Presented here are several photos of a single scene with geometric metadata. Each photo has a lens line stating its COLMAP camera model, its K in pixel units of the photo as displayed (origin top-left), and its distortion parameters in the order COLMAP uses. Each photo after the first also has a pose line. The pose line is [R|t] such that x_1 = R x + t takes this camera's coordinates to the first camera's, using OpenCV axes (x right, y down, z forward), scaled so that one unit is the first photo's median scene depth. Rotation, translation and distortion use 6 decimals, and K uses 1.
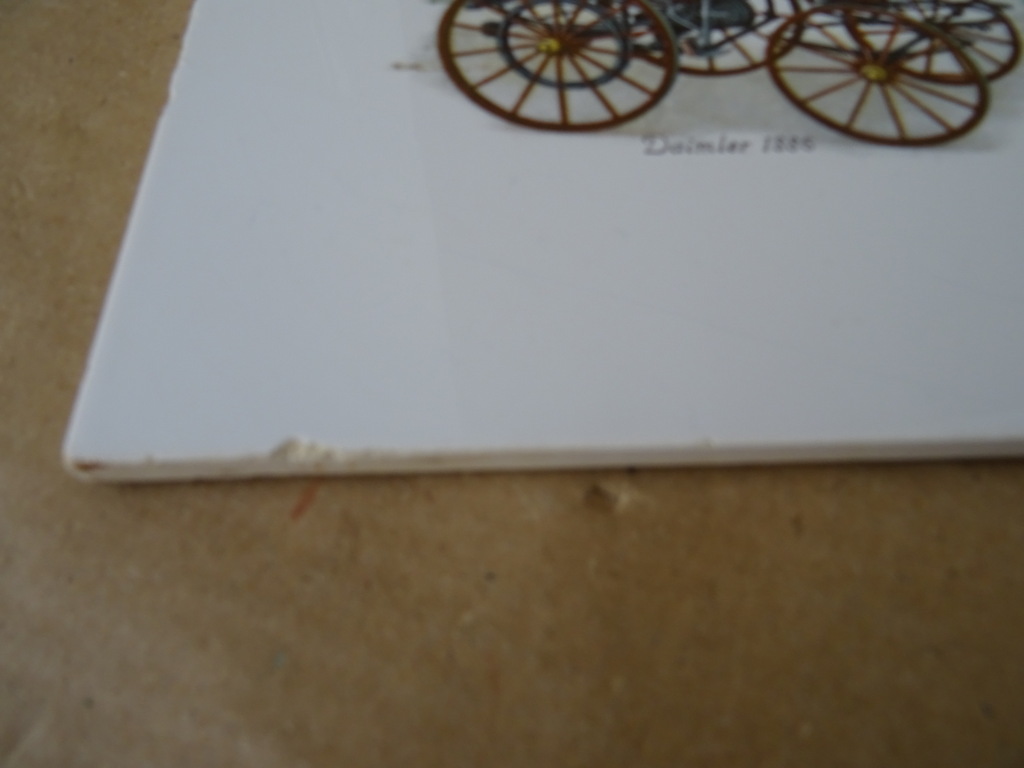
lens RADIAL K [[726.1, 0, 511.7], [0, 726.1, 387.9], [0, 0, 1]] dist [0.013696, -0.021738]
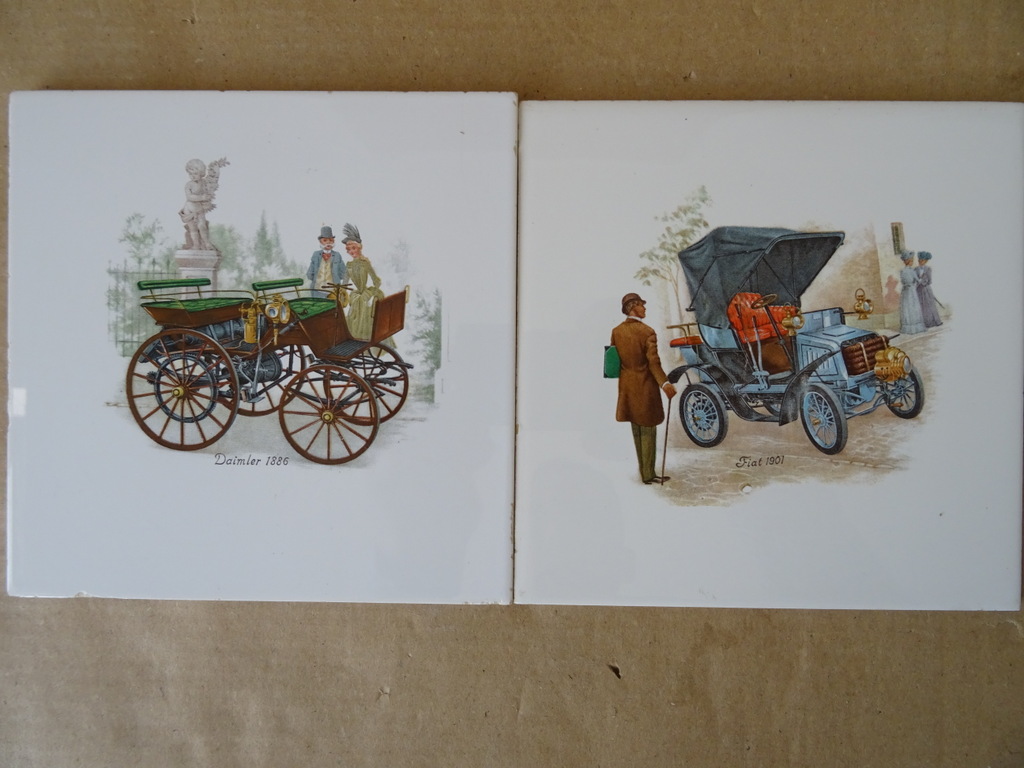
lens RADIAL K [[726.1, 0, 511.7], [0, 726.1, 387.9], [0, 0, 1]] dist [0.013696, -0.021738]
pose [[0.998773, 0.044679, -0.021377, 1.077550], [-0.027989, 0.865208, 0.500632, -1.588102], [0.040863, -0.499419, 0.865396, -0.793471]]
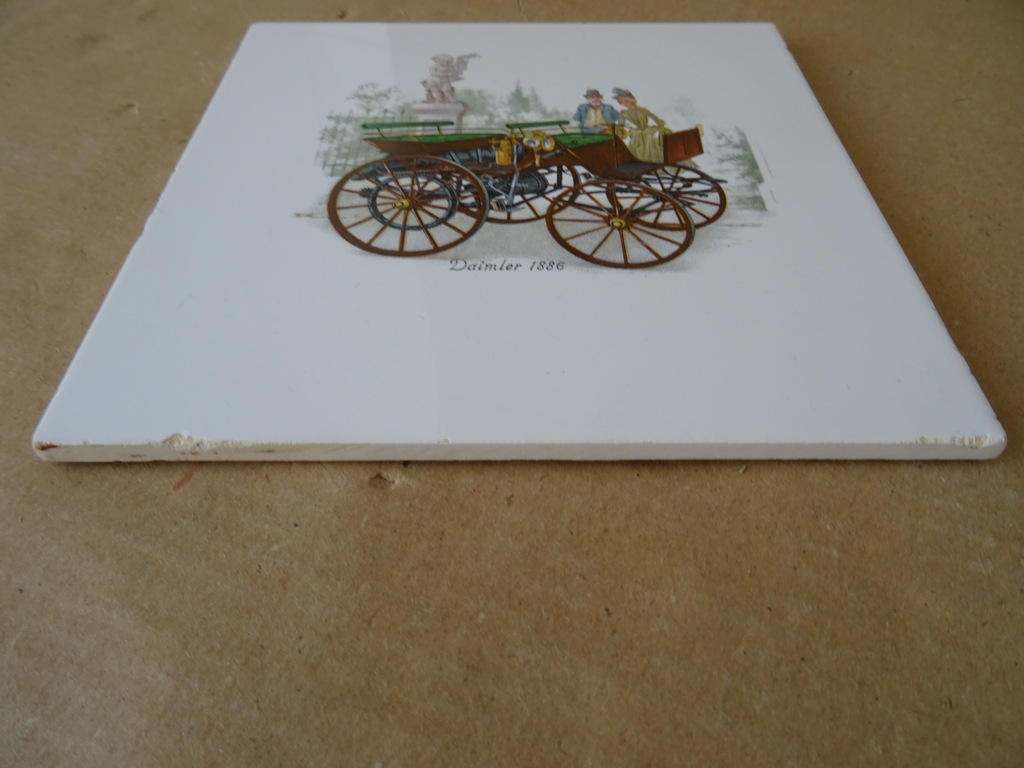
lens RADIAL K [[726.1, 0, 511.7], [0, 726.1, 387.9], [0, 0, 1]] dist [0.013696, -0.021738]
pose [[0.999596, 0.017184, -0.022661, 0.319537], [-0.021406, 0.979214, -0.201698, 0.196609], [0.018724, 0.202102, 0.979186, -0.379928]]
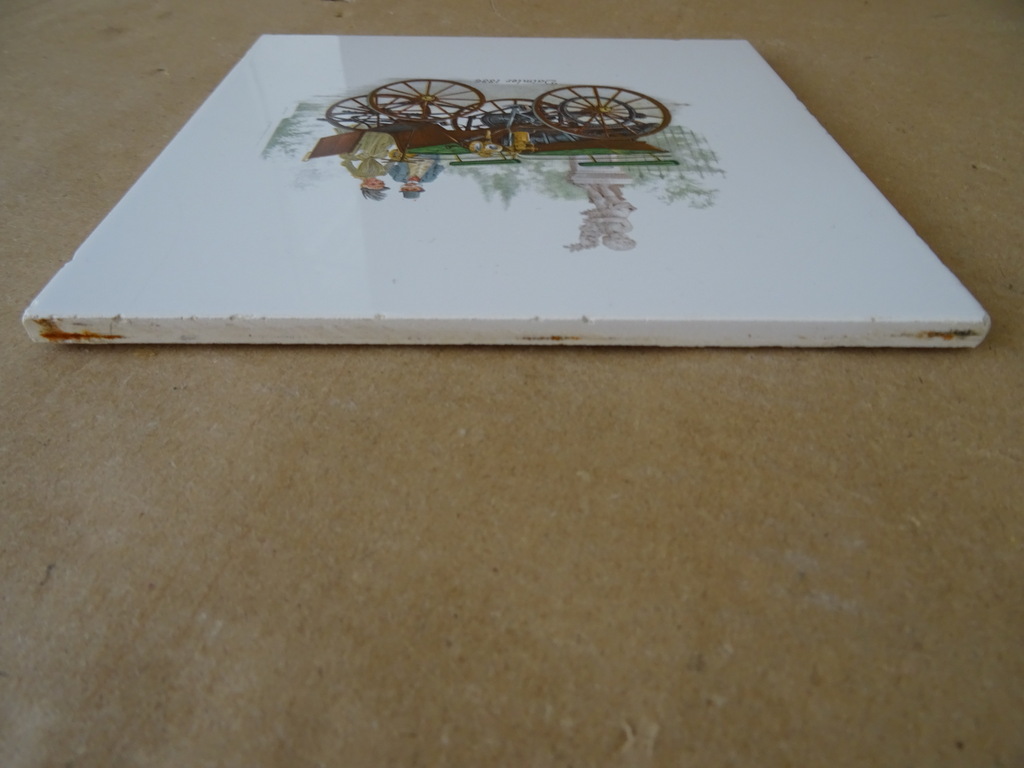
lens RADIAL K [[726.1, 0, 511.7], [0, 726.1, 387.9], [0, 0, 1]] dist [0.013696, -0.021738]
pose [[-0.999476, -0.032346, 0.001272, 0.257863], [0.007541, -0.194431, 0.980887, -2.369351], [-0.031481, 0.980383, 0.194573, 1.346919]]
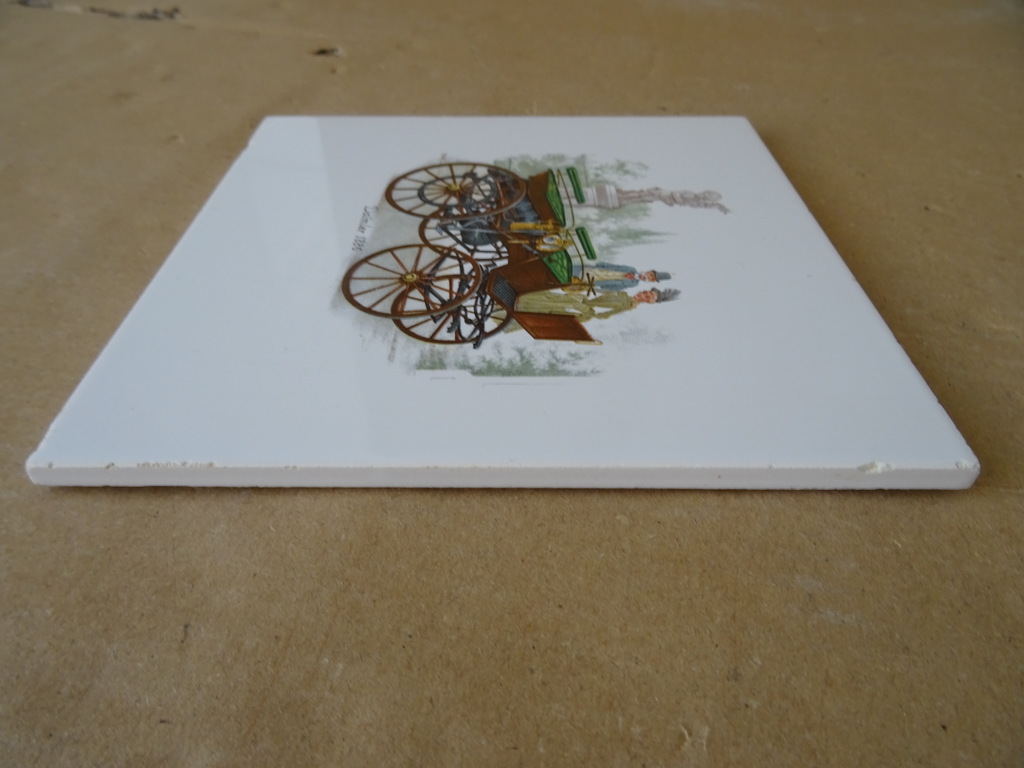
lens RADIAL K [[726.1, 0, 511.7], [0, 726.1, 387.9], [0, 0, 1]] dist [0.013696, -0.021738]
pose [[-0.030960, 0.639819, -0.767901, 1.828889], [-0.872114, 0.358051, 0.333492, -1.050744], [0.488322, 0.680023, 0.546910, 0.411643]]
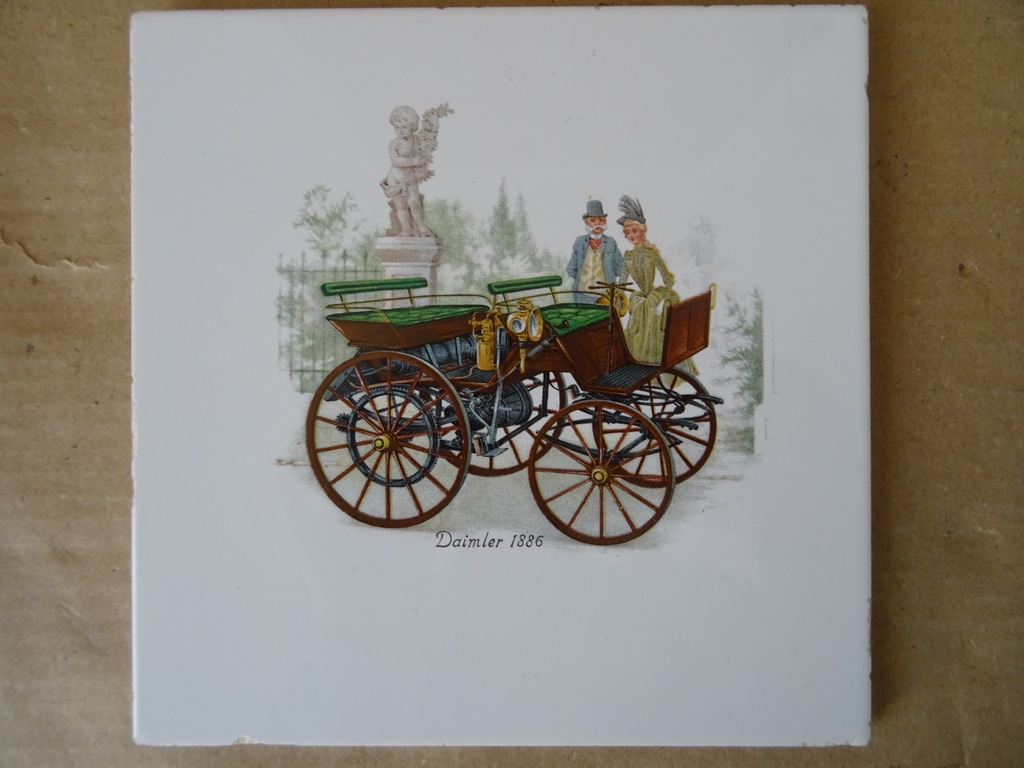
lens RADIAL K [[726.1, 0, 511.7], [0, 726.1, 387.9], [0, 0, 1]] dist [0.013696, -0.021738]
pose [[0.999406, 0.030127, -0.016714, 0.335776], [-0.018141, 0.872598, 0.488102, -1.299267], [0.029290, -0.487509, 0.872626, -0.210496]]
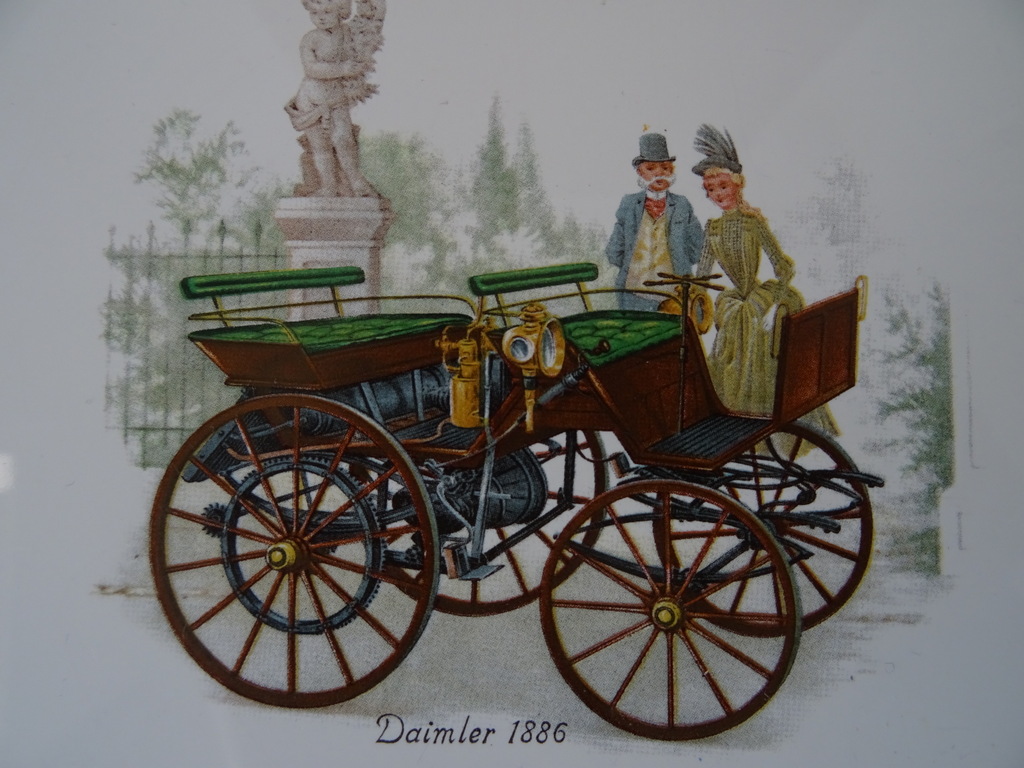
lens RADIAL K [[726.1, 0, 511.7], [0, 726.1, 387.9], [0, 0, 1]] dist [0.013696, -0.021738]
pose [[0.999337, 0.028055, -0.023199, 0.329563], [-0.014447, 0.890557, 0.454643, -1.034823], [0.033415, -0.454007, 0.890372, 0.364165]]
